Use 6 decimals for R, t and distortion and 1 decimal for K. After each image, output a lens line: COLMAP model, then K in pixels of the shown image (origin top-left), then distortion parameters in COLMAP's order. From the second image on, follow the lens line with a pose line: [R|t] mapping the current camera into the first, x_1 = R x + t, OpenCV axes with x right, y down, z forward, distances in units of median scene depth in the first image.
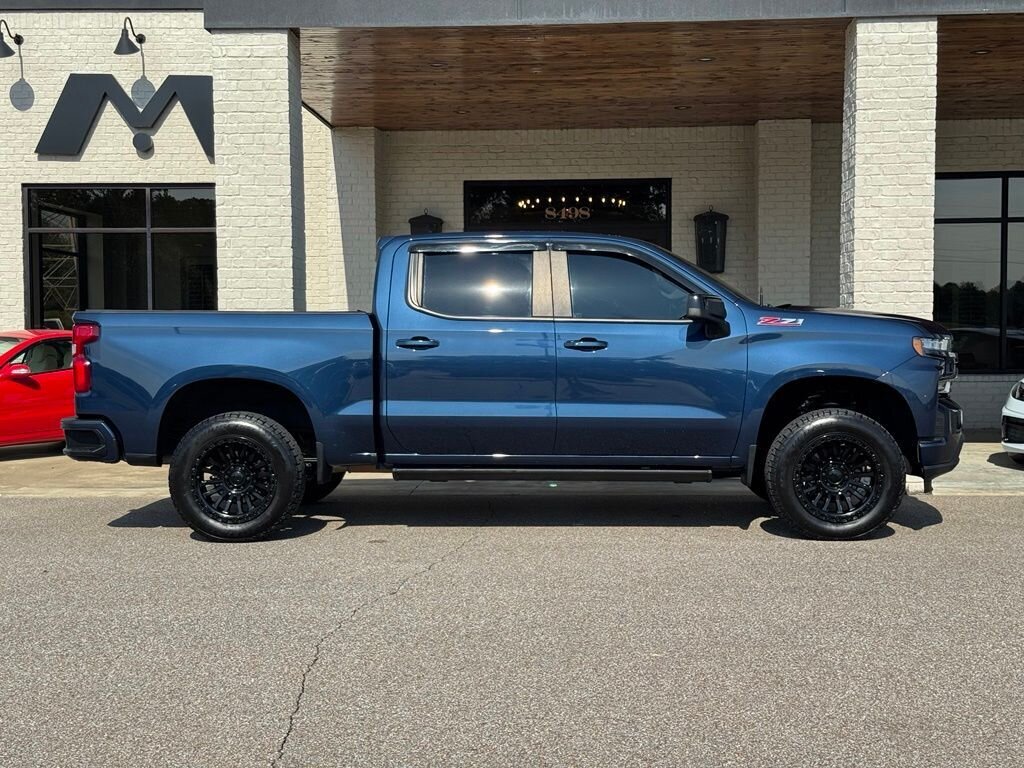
lens RADIAL K [[1437.1, 0, 516.7], [0, 1437.1, 386.3], [0, 0, 1]] dist [0.134222, 0.000000]
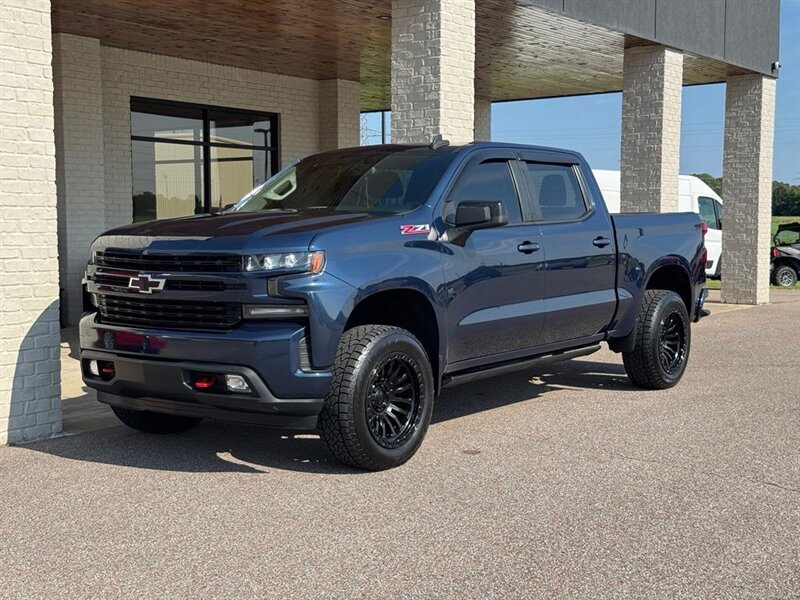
lens RADIAL K [[1122.8, 0, 399.3], [0, 1122.8, 301.0], [0, 0, 1]] dist [0.134222, 0.000000]
pose [[0.551233, -0.053503, 0.832634, -0.587451], [0.033304, 0.998557, 0.042117, -0.021503], [-0.833686, 0.004514, 0.552220, 0.488010]]
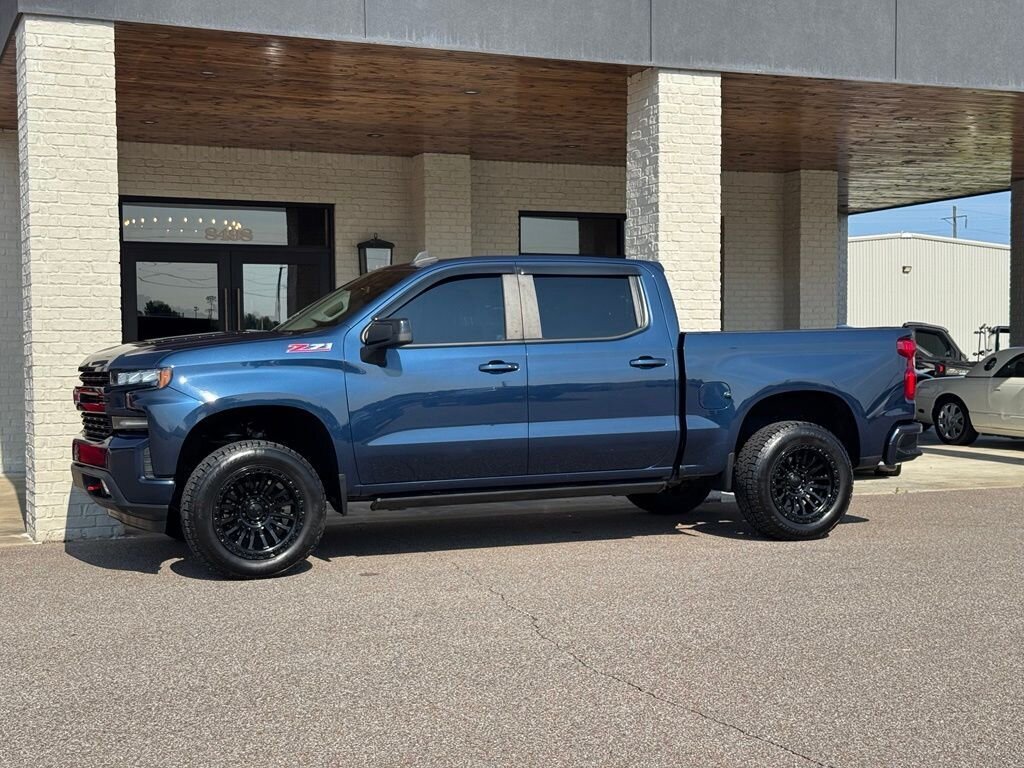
lens RADIAL K [[1437.1, 0, 511.0], [0, 1437.1, 390.5], [0, 0, 1]] dist [0.134222, 0.000000]
pose [[0.898339, -0.013234, 0.439104, -0.336813], [0.021048, 0.999695, -0.012931, 0.000421], [-0.438799, 0.020859, 0.898343, 0.078806]]
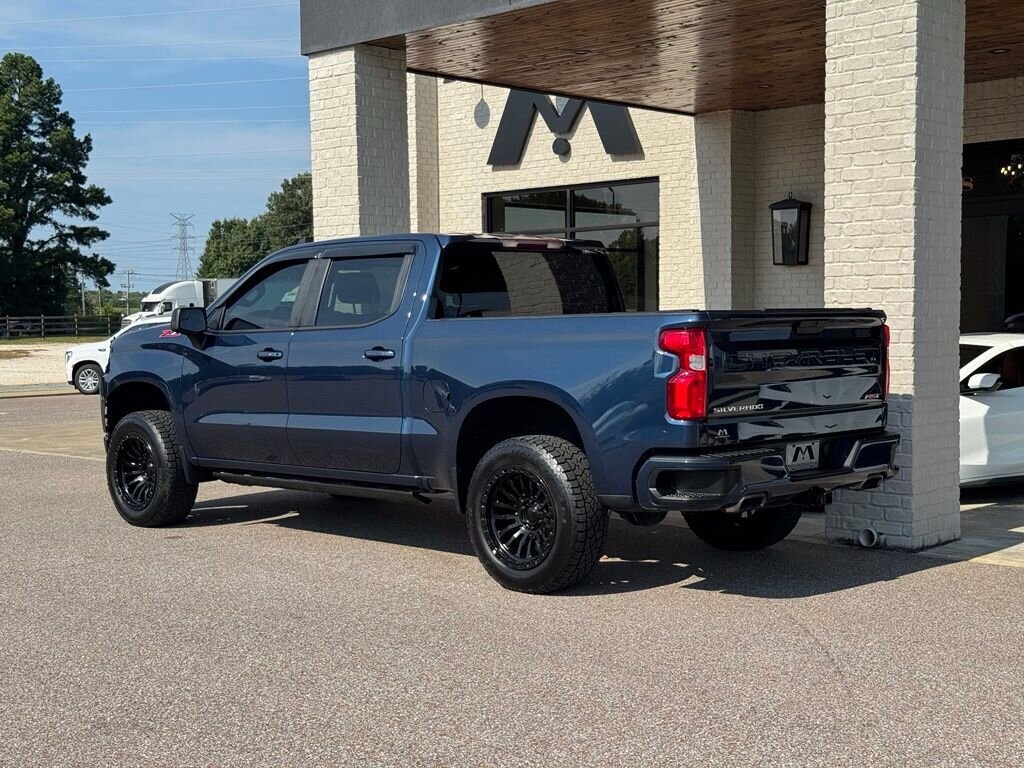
lens RADIAL K [[1437.1, 0, 503.8], [0, 1437.1, 391.2], [0, 0, 1]] dist [0.134222, 0.000000]
pose [[0.754049, 0.032595, -0.656009, 0.615442], [-0.020246, 0.999447, 0.026388, -0.026126], [0.656506, -0.006616, 0.754292, 0.278144]]
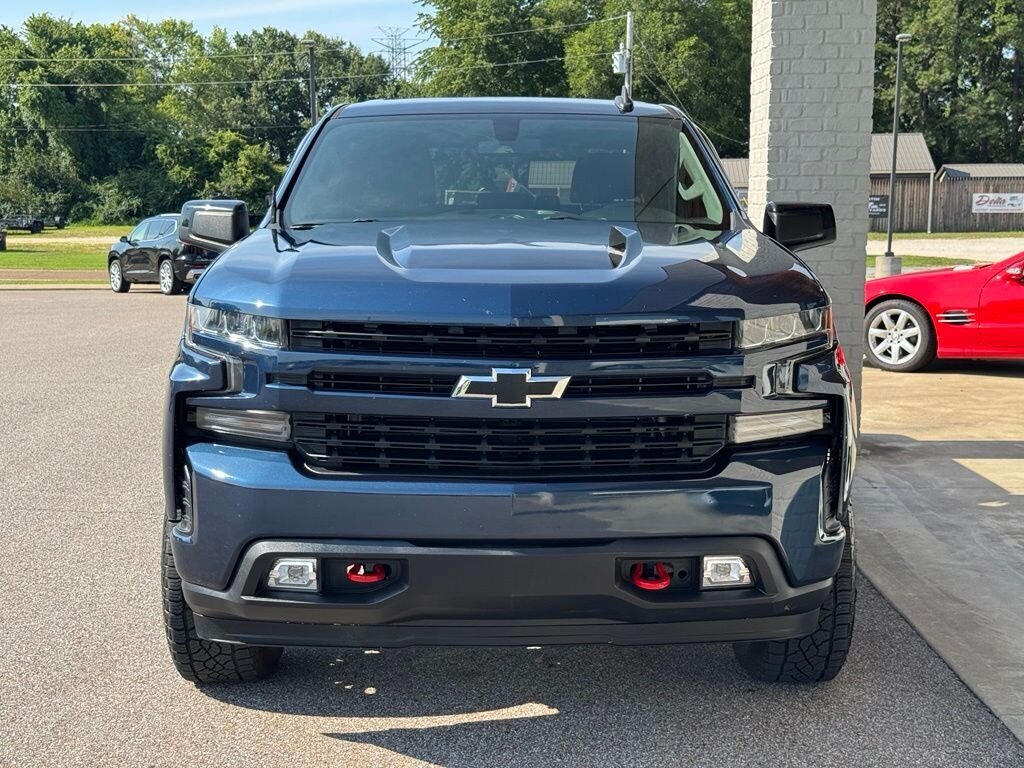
lens RADIAL K [[1437.1, 0, 557.4], [0, 1437.1, 404.0], [0, 0, 1]] dist [0.134222, 0.000000]
pose [[0.082699, 0.151771, -0.984950, 0.573002], [-0.045730, 0.987872, 0.148382, -0.057826], [0.995525, 0.032770, 0.088636, 0.836602]]
